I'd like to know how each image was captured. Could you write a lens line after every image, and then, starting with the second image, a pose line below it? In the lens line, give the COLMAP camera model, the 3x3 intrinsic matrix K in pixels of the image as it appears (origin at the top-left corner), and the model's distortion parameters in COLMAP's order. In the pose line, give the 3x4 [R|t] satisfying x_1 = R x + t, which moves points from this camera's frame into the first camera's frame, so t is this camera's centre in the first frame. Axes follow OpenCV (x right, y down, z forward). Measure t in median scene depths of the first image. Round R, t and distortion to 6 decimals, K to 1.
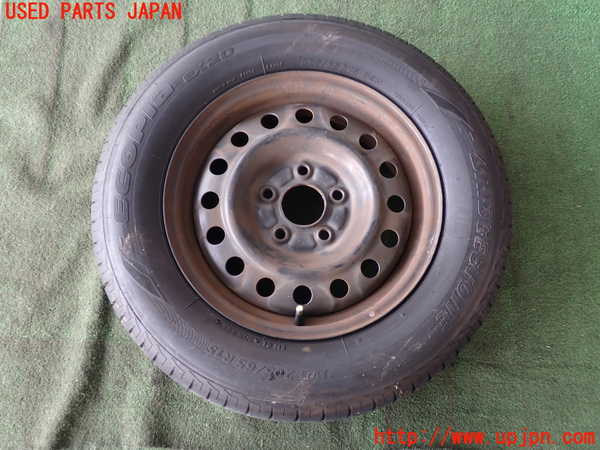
lens RADIAL K [[629.1, 0, 300.0], [0, 629.1, 225.0], [0, 0, 1]] dist [-0.002660, -0.001119]
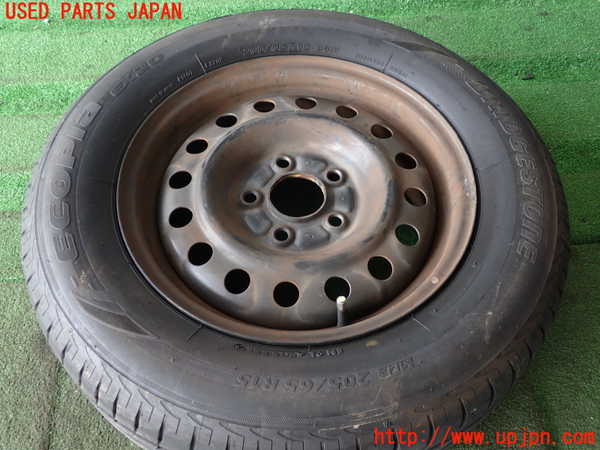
lens RADIAL K [[629.3, 0, 300.0], [0, 629.3, 225.0], [0, 0, 1]] dist [-0.001769, -0.002287]
pose [[0.947811, -0.271522, 0.167124, -0.134452], [0.312304, 0.896174, -0.315180, 0.252199], [-0.064193, 0.350924, 0.934201, 0.278480]]
